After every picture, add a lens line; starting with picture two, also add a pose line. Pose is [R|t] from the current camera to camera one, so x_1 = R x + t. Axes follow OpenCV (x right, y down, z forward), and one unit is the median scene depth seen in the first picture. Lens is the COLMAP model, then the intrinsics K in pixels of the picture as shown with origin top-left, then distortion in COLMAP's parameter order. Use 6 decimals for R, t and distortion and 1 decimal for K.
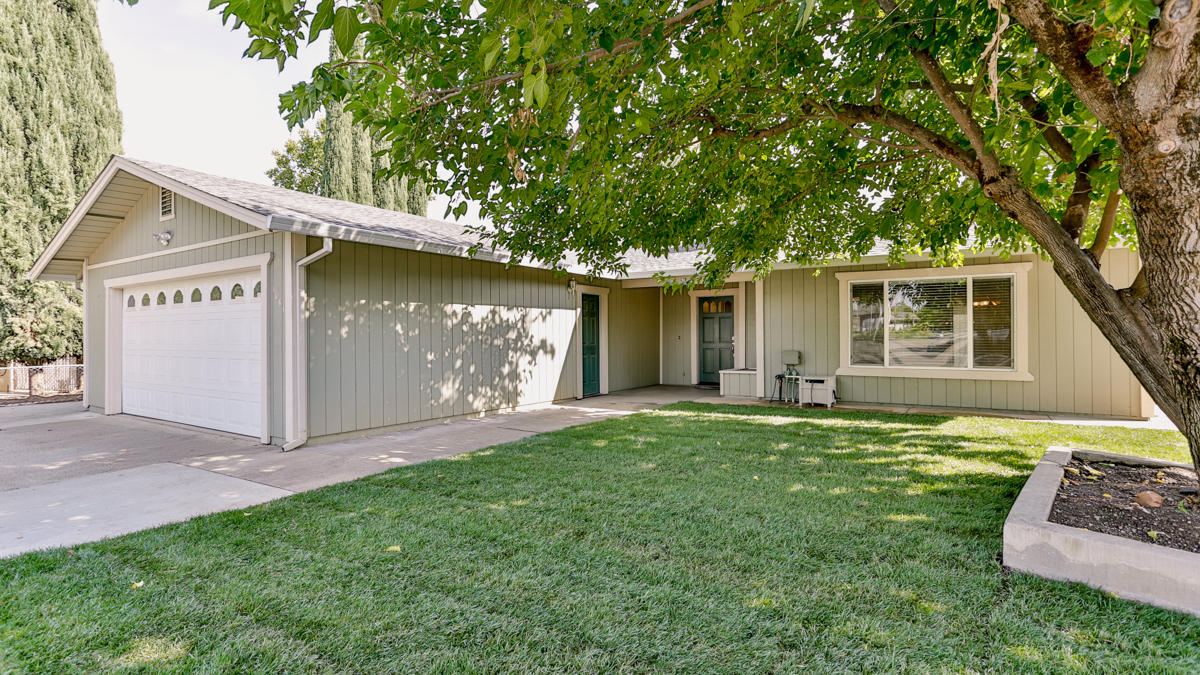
lens RADIAL K [[609.5, 0, 600.0], [0, 609.5, 337.5], [0, 0, 1]] dist [-0.001009, 0.000330]
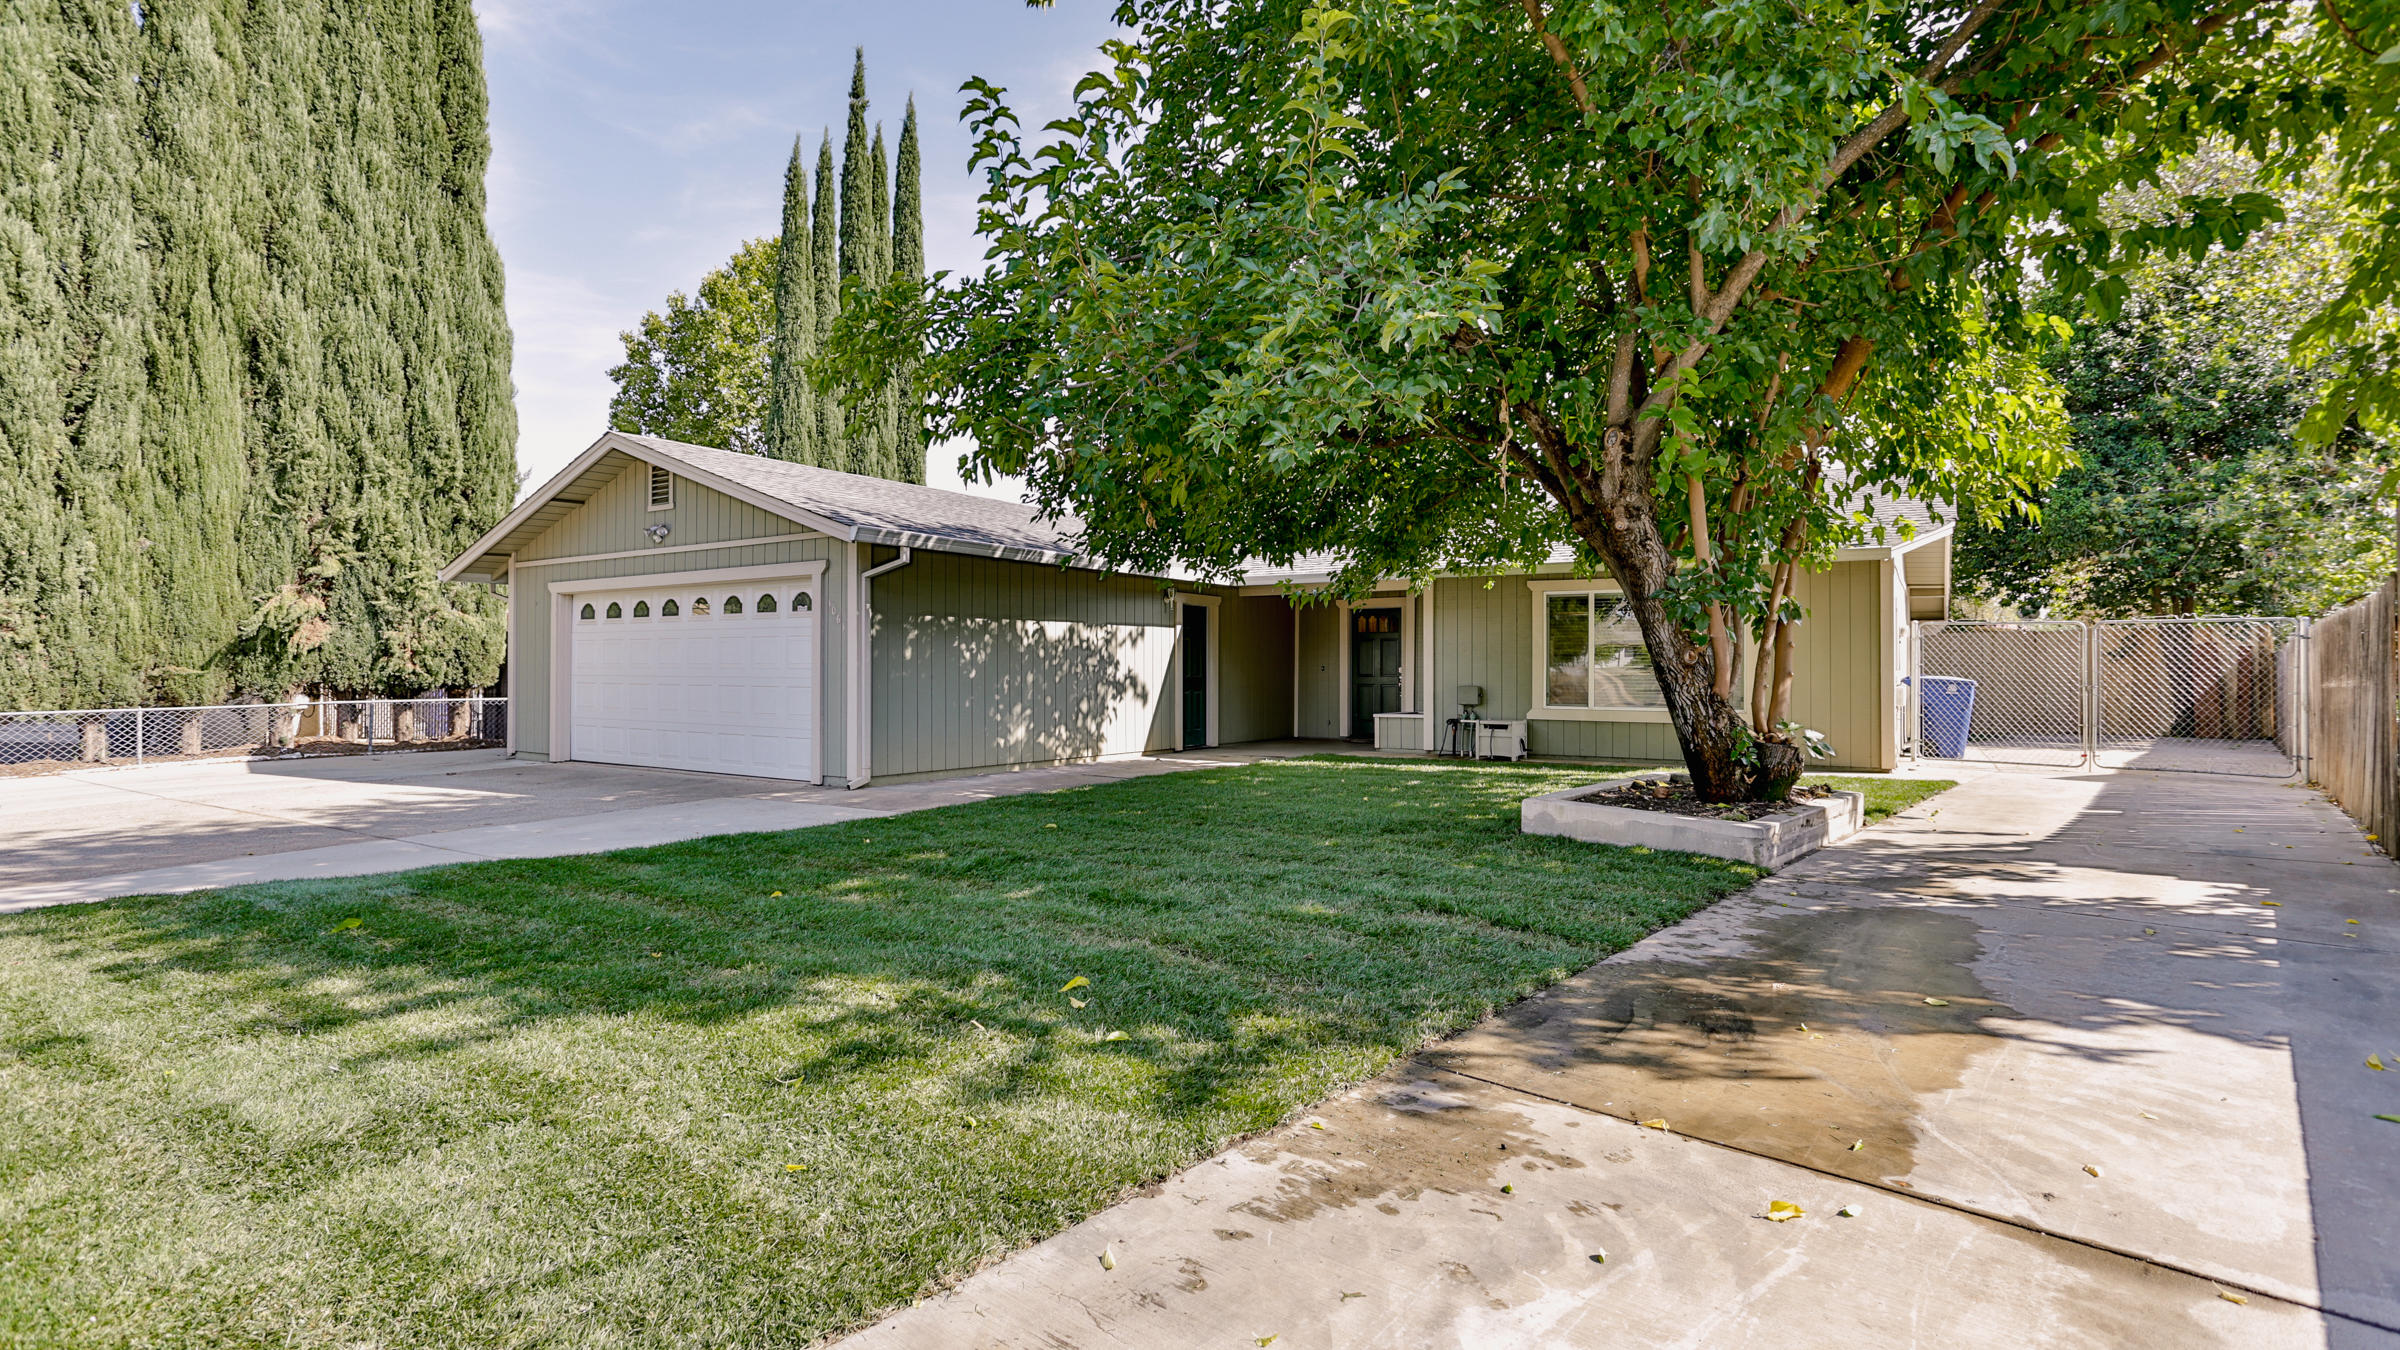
lens RADIAL K [[1218.9, 0, 1200.0], [0, 1218.9, 675.0], [0, 0, 1]] dist [-0.001009, 0.000330]
pose [[0.999961, 0.008769, 0.000509, -0.010194], [-0.008769, 0.999961, -0.000343, 0.011218], [-0.000512, 0.000339, 1.000000, -0.444467]]
